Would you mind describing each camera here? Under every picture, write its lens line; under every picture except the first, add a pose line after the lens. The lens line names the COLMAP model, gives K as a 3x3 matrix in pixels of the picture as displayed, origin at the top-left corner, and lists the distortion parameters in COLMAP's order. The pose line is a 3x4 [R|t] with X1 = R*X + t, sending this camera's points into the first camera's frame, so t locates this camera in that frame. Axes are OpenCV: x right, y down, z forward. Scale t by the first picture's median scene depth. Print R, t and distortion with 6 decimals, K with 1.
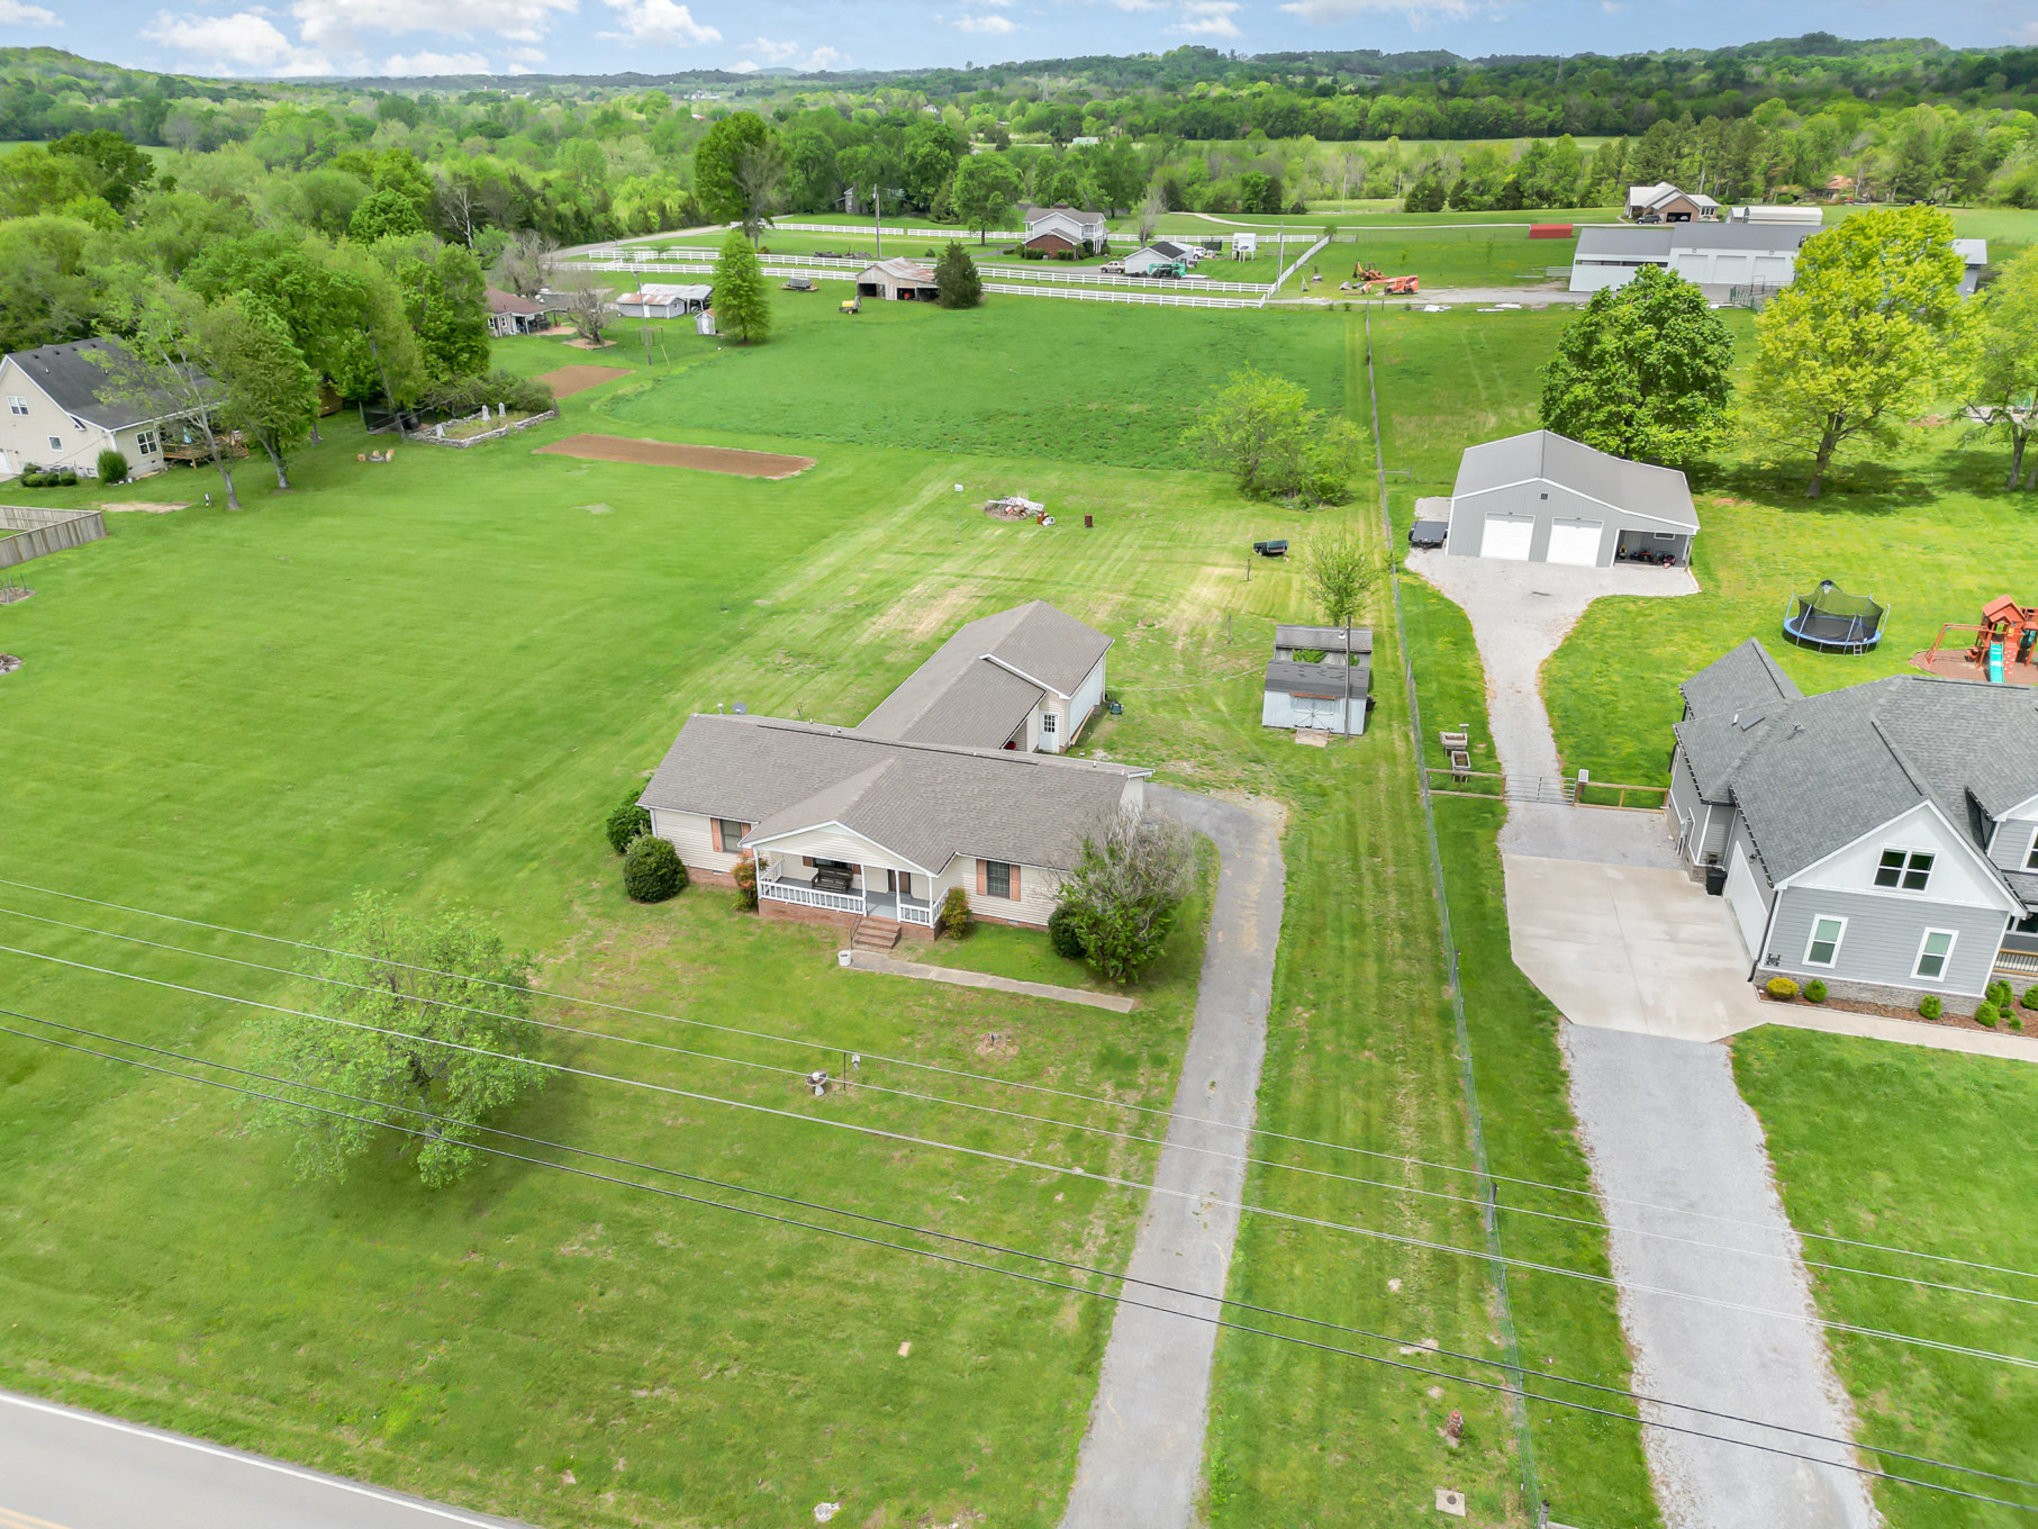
lens RADIAL K [[1424.6, 0, 1012.4], [0, 1424.6, 756.6], [0, 0, 1]] dist [0.073103, -0.068758]
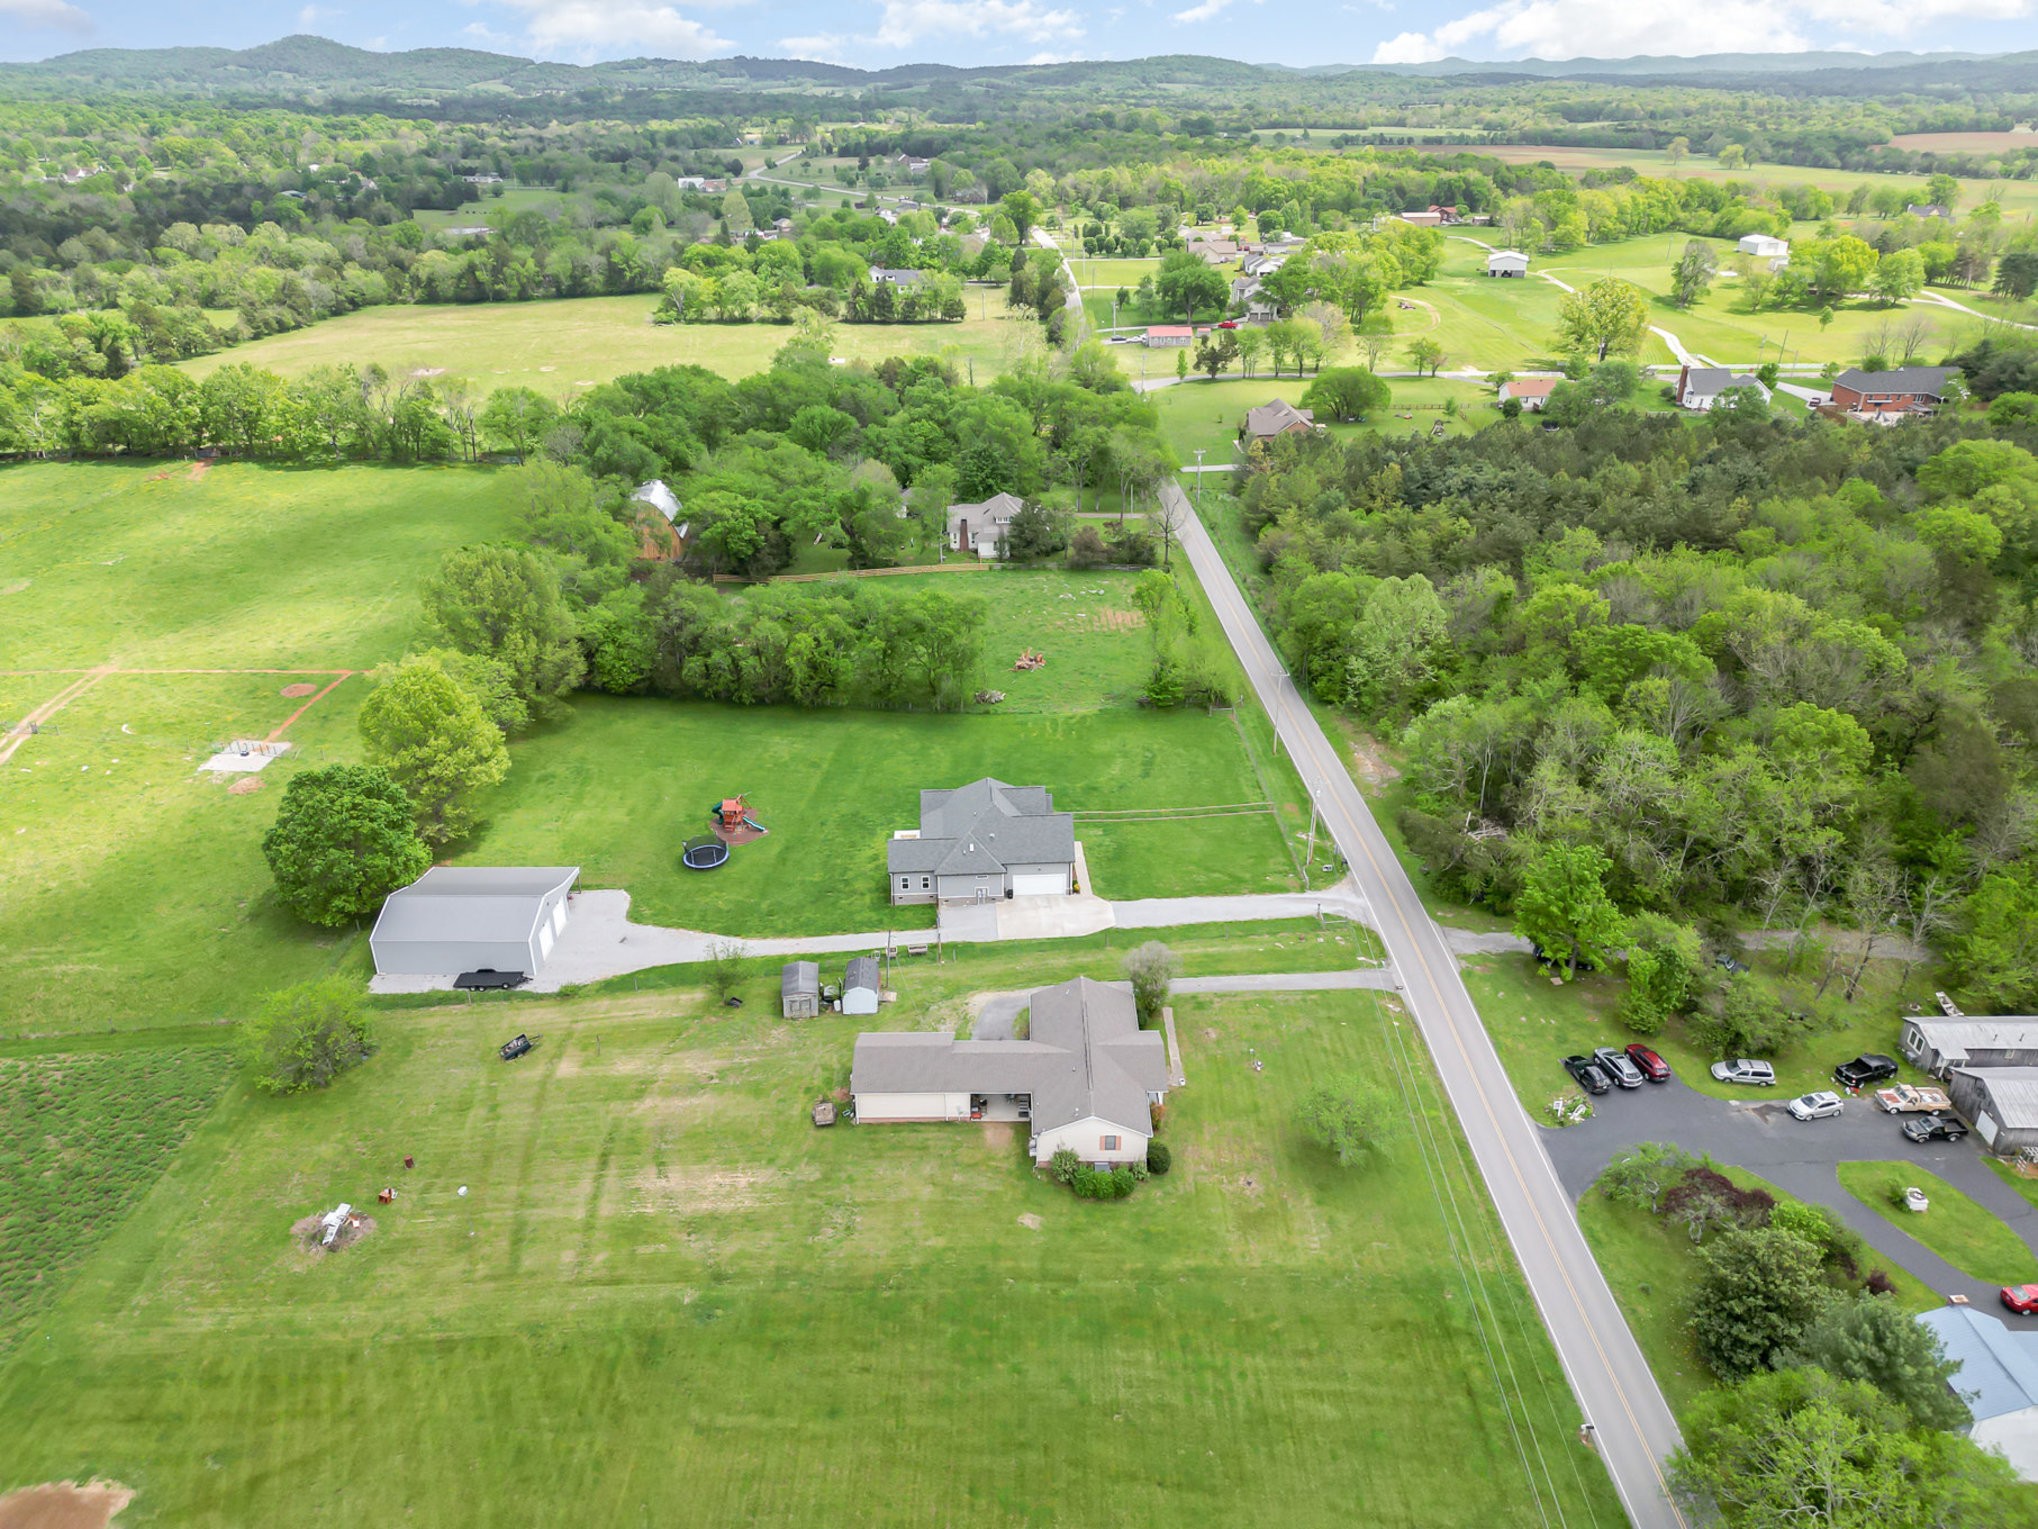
lens RADIAL K [[1424.6, 0, 1012.4], [0, 1424.6, 756.6], [0, 0, 1]] dist [0.073103, -0.068758]
pose [[-0.312520, -0.397927, 0.862546, -1.159490], [0.407225, 0.764231, 0.500118, -0.977236], [-0.858195, 0.507547, -0.076791, 0.722709]]
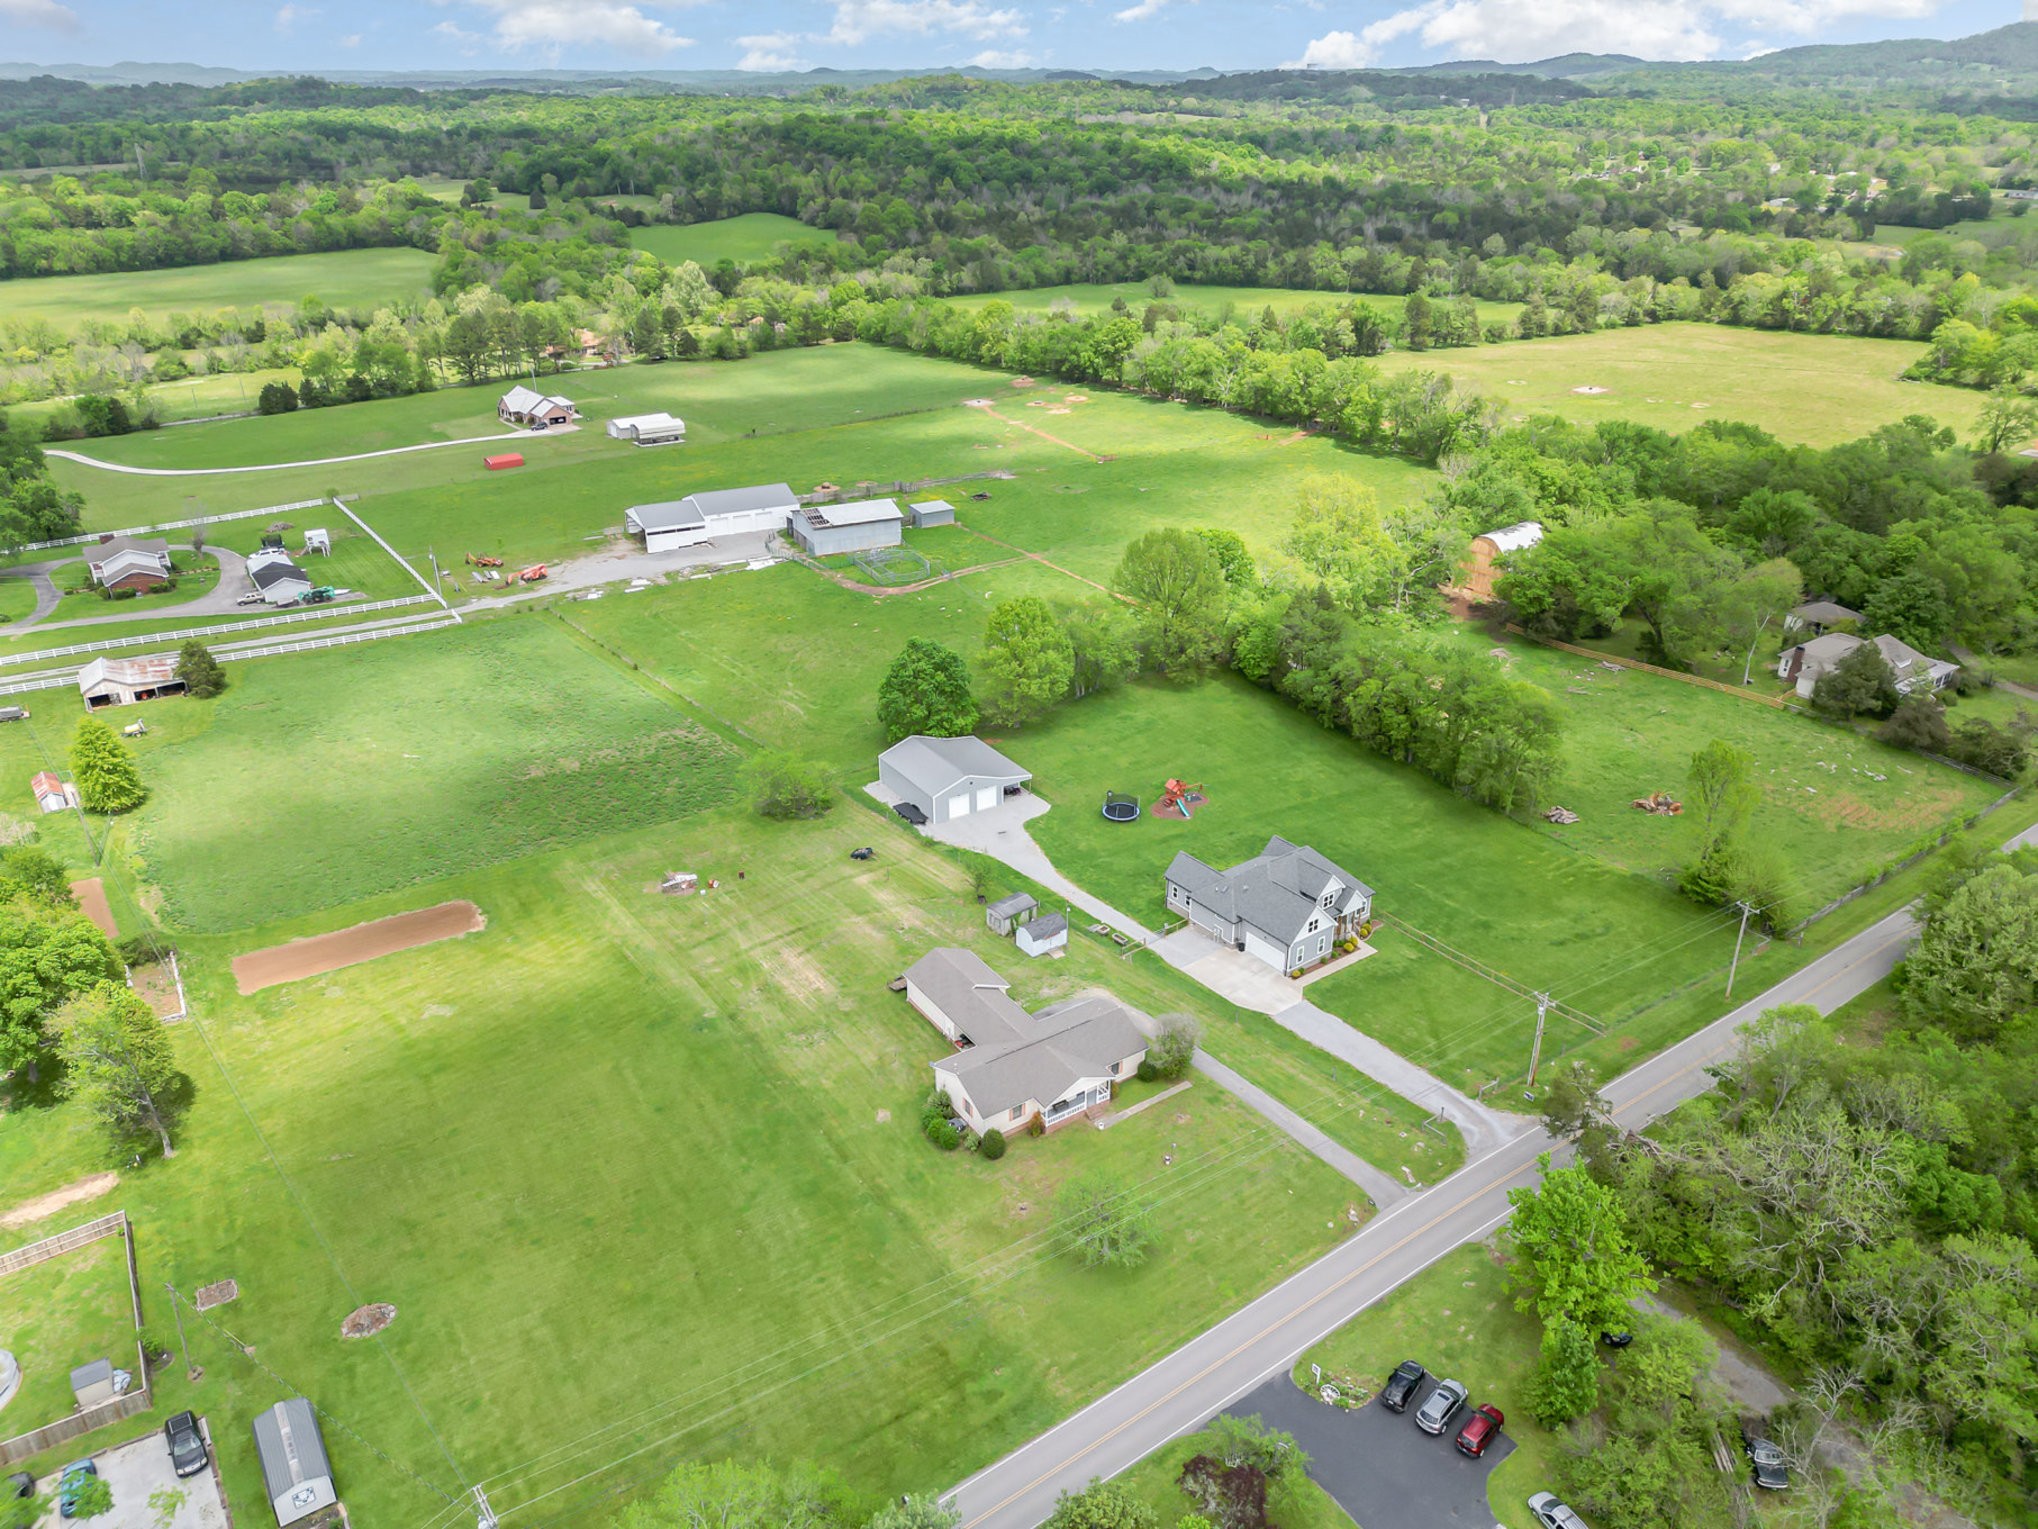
lens RADIAL K [[1424.6, 0, 1012.4], [0, 1424.6, 756.6], [0, 0, 1]] dist [0.073103, -0.068758]
pose [[0.618867, -0.331737, 0.712007, -1.128536], [0.331747, 0.932019, 0.145894, -0.556355], [-0.712003, 0.145917, 0.686848, -0.449643]]
